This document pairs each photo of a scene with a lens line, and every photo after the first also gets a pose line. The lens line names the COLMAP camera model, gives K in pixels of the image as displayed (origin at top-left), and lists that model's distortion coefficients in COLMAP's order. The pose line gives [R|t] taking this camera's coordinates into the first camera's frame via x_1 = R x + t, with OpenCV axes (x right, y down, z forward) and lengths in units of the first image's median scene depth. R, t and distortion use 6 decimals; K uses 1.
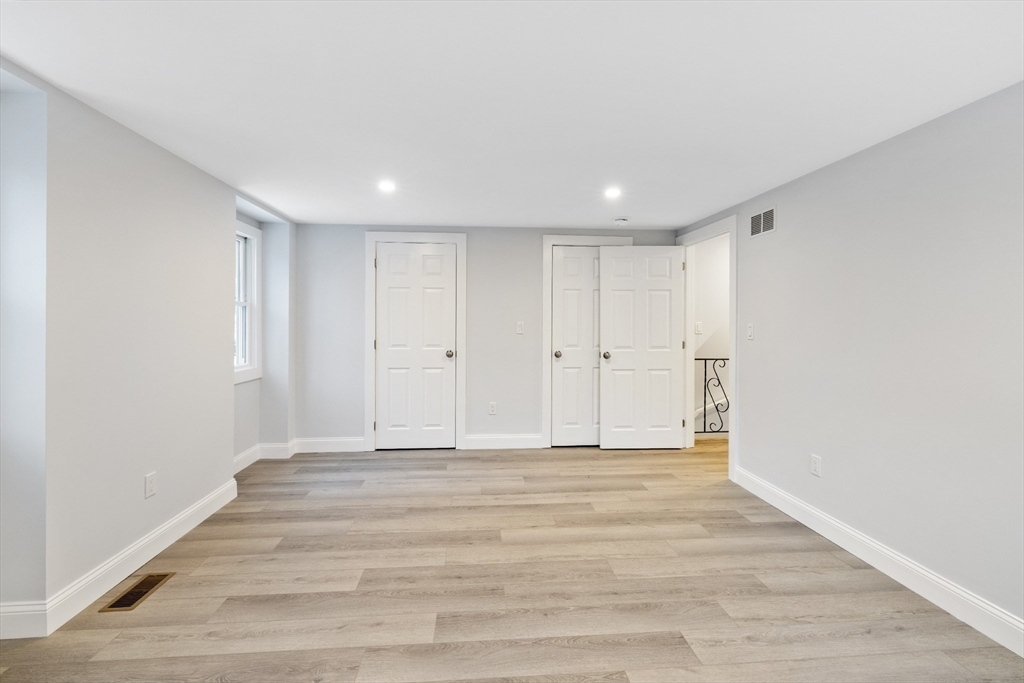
lens RADIAL K [[434.7, 0, 504.2], [0, 434.7, 334.6], [0, 0, 1]] dist [-0.002066, -0.000151]
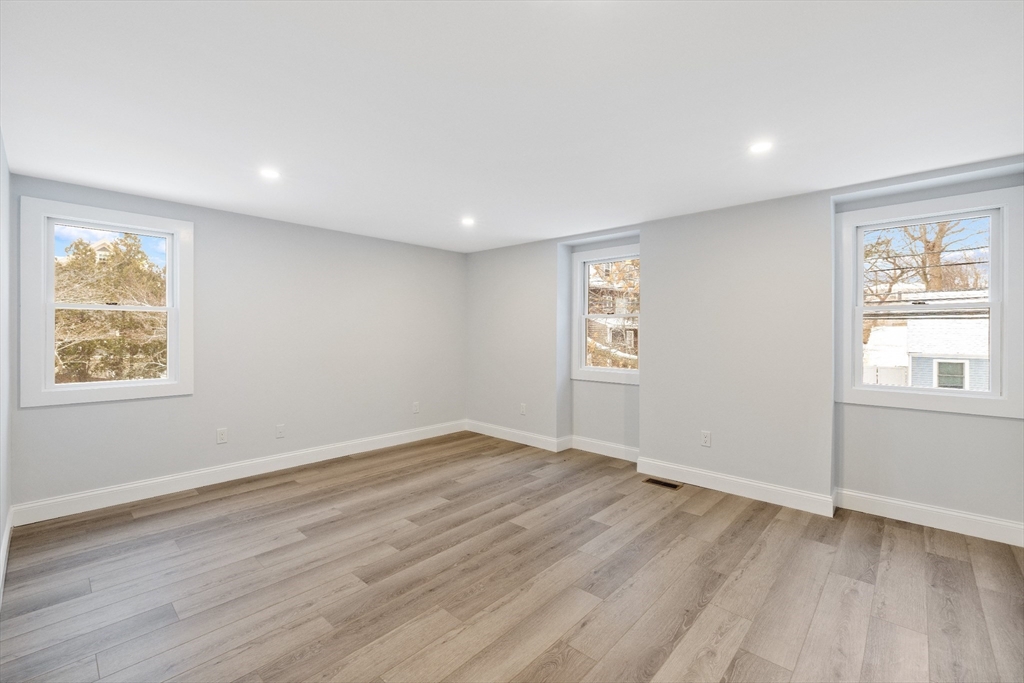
lens RADIAL K [[434.7, 0, 504.2], [0, 434.7, 334.6], [0, 0, 1]] dist [-0.002066, -0.000151]
pose [[-0.738557, -0.002267, -0.674188, 0.766855], [-0.022945, 0.999500, 0.021774, -0.034735], [0.673801, 0.031551, -0.738239, 1.728063]]
